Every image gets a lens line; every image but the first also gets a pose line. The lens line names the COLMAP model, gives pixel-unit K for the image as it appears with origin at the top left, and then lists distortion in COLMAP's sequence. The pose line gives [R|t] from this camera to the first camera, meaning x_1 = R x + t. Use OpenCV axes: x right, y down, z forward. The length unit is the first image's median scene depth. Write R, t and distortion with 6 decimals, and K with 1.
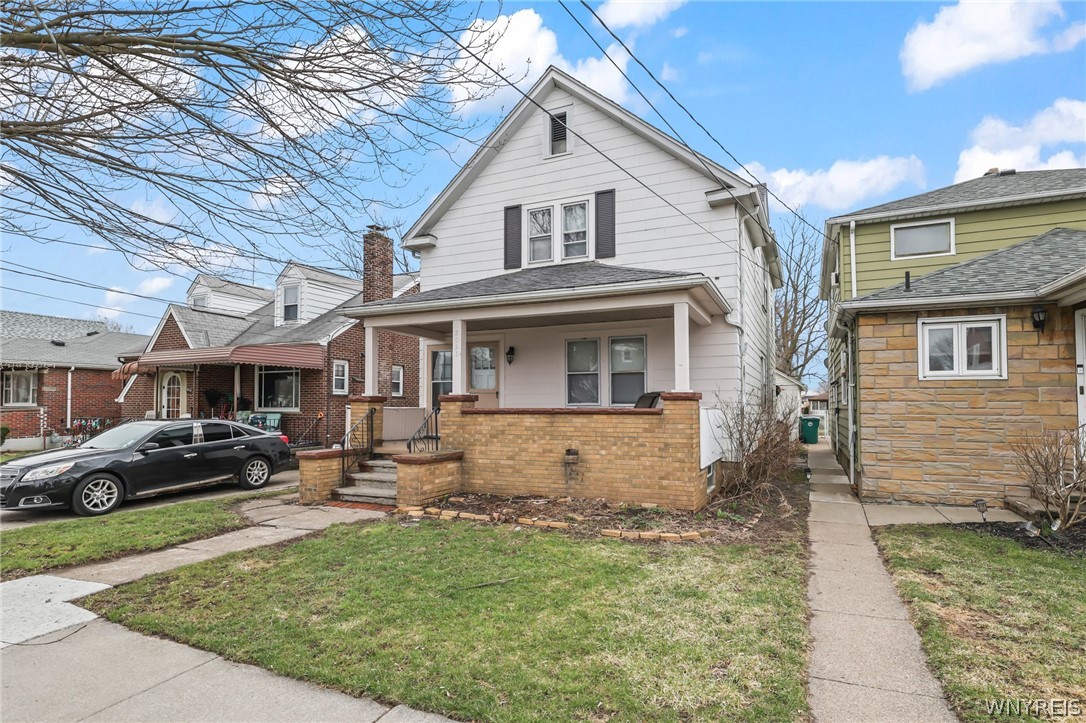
lens RADIAL K [[561.0, 0, 598.0], [0, 561.0, 377.1], [0, 0, 1]] dist [0.005011, -0.000330]
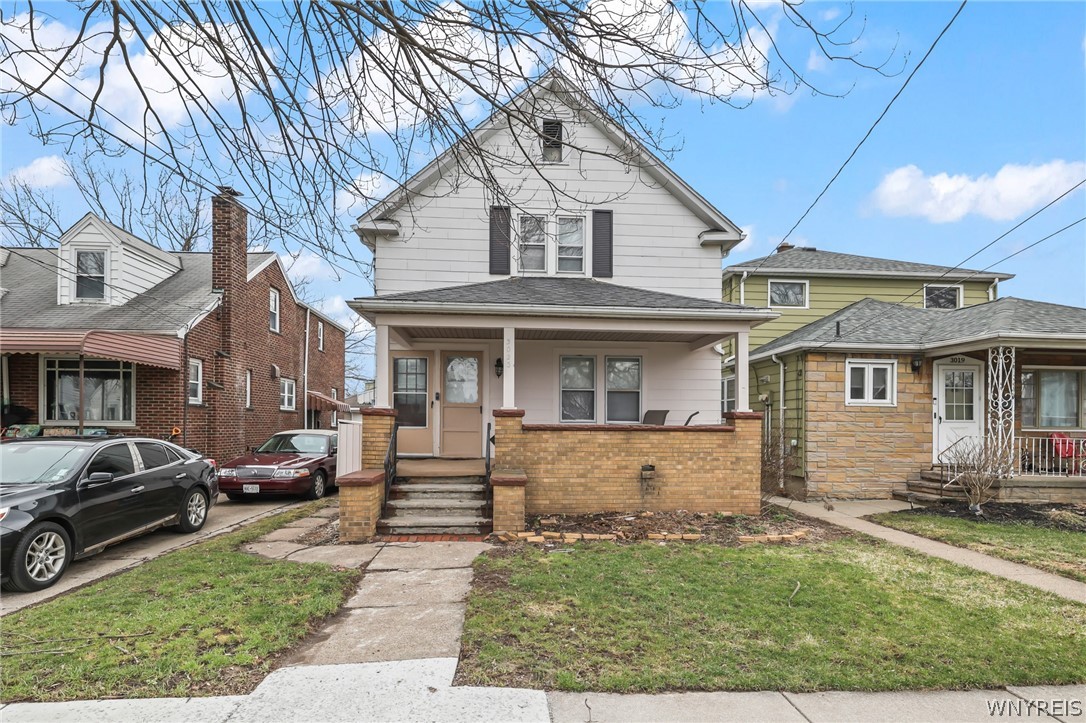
lens RADIAL K [[561.0, 0, 542.9], [0, 561.0, 411.6], [0, 0, 1]] dist [0.005011, -0.000330]
pose [[0.881747, 0.018711, 0.471351, -0.674190], [-0.034011, 0.999134, 0.023961, 0.011904], [-0.470495, -0.037159, 0.881620, 0.177426]]
